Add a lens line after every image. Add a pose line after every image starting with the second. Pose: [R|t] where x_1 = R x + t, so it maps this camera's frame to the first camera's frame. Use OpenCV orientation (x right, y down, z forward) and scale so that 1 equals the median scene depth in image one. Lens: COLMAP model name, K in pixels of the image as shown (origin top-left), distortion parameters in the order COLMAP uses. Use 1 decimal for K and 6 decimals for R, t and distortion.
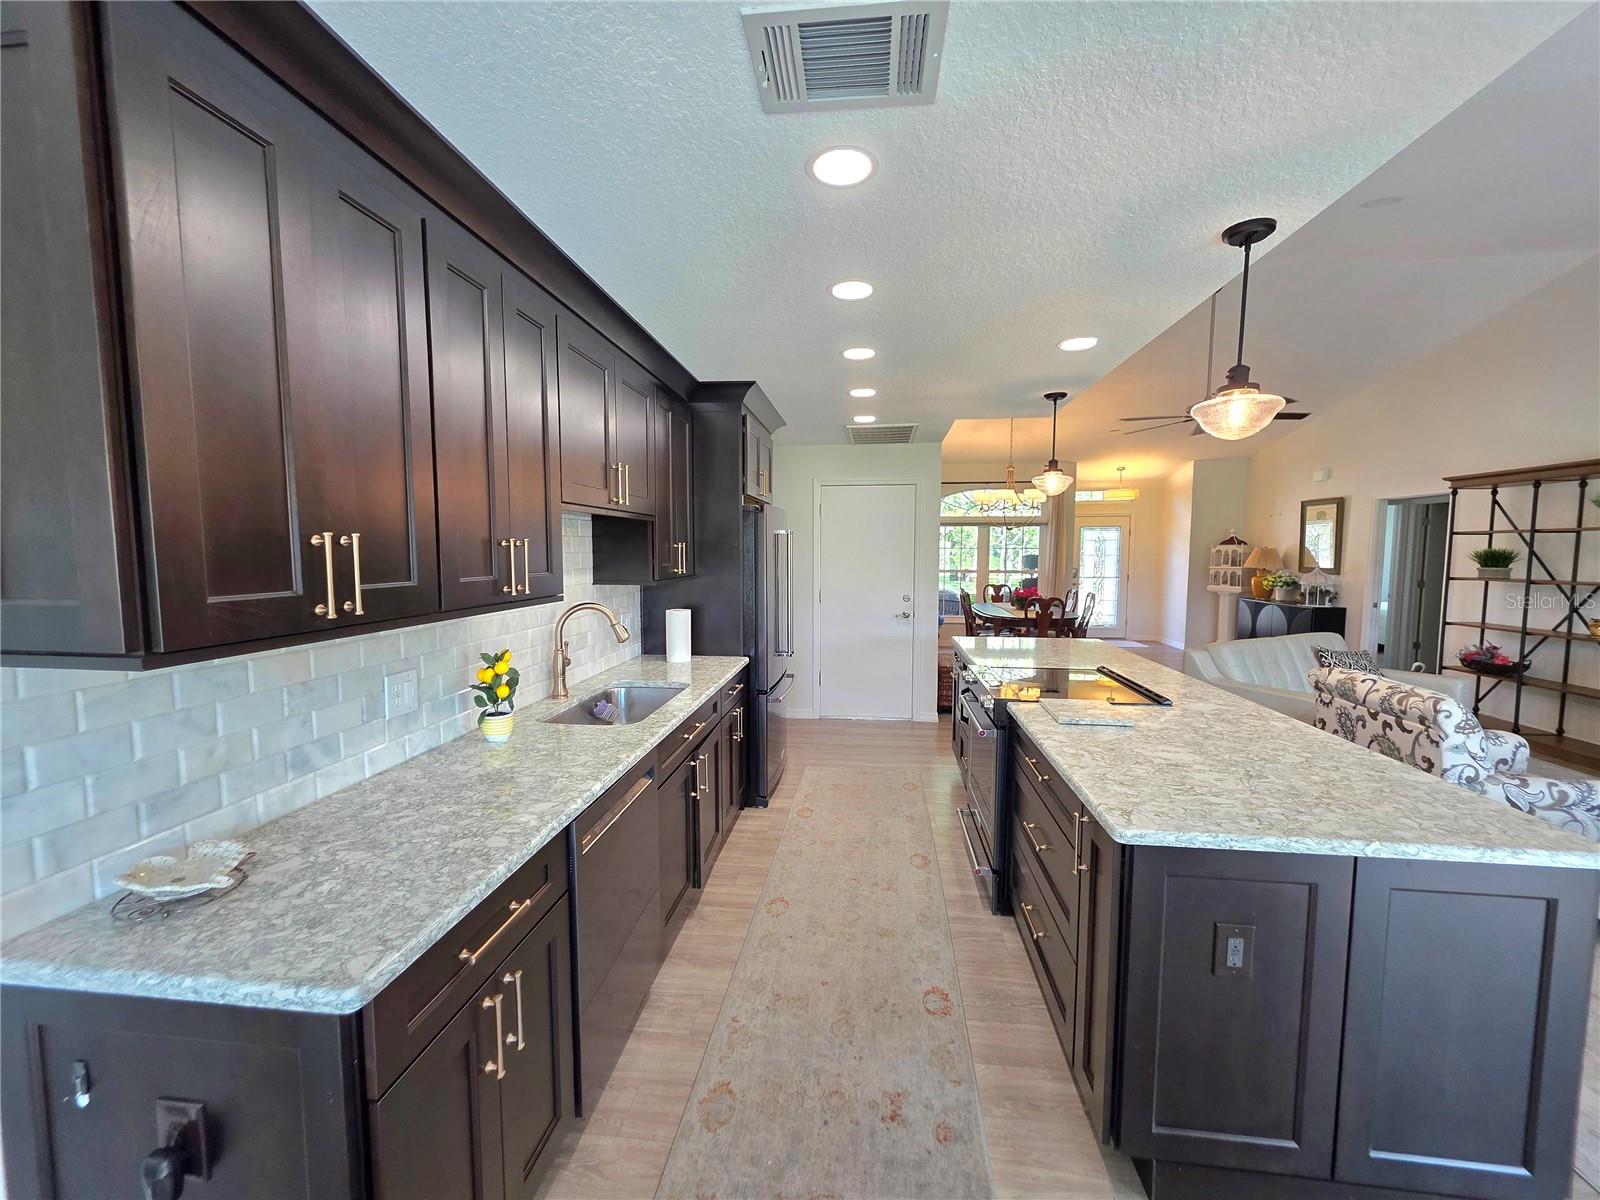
lens RADIAL K [[641.1, 0, 790.4], [0, 641.1, 603.2], [0, 0, 1]] dist [0.001882, -0.000705]
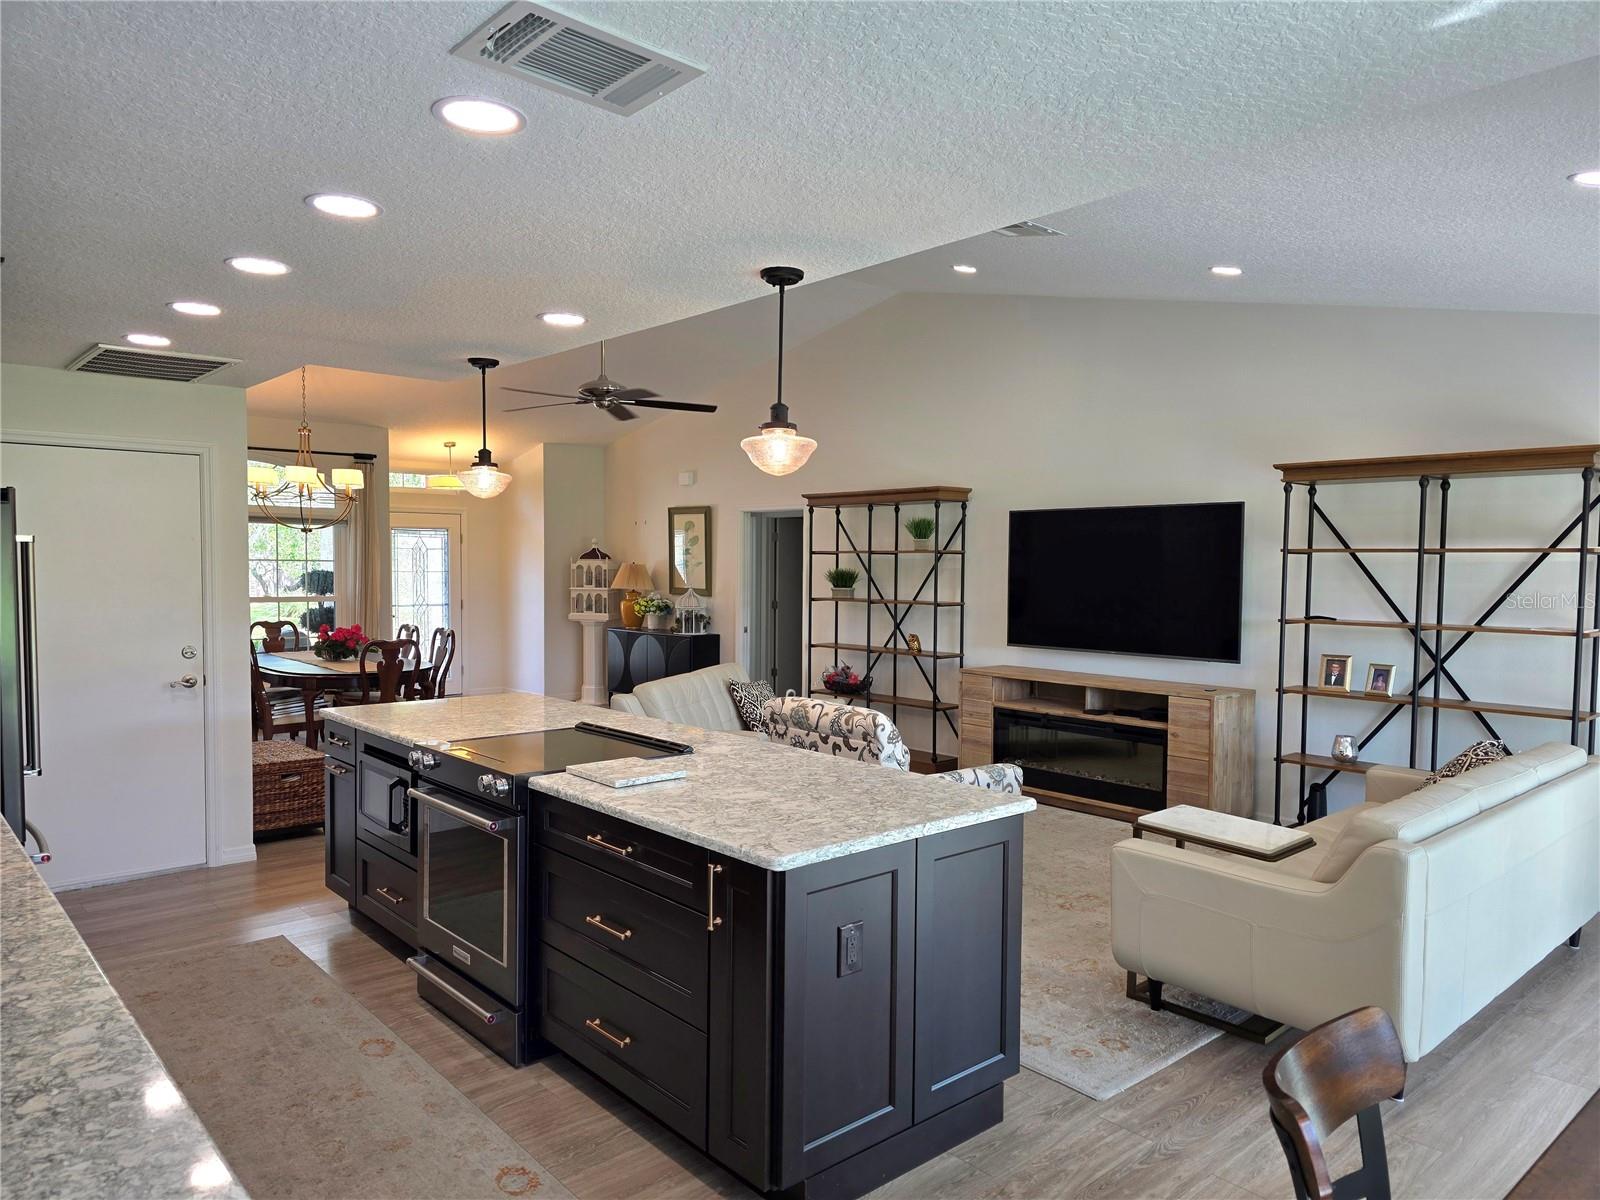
lens RADIAL K [[1076.5, 0, 801.6], [0, 1076.5, 619.3], [0, 0, 1]] dist [0.074916, -0.081994]
pose [[0.656412, -0.034515, 0.753613, -0.224193], [0.053503, 0.998567, -0.000869, -0.008491], [-0.752503, 0.040891, 0.657318, -0.056192]]
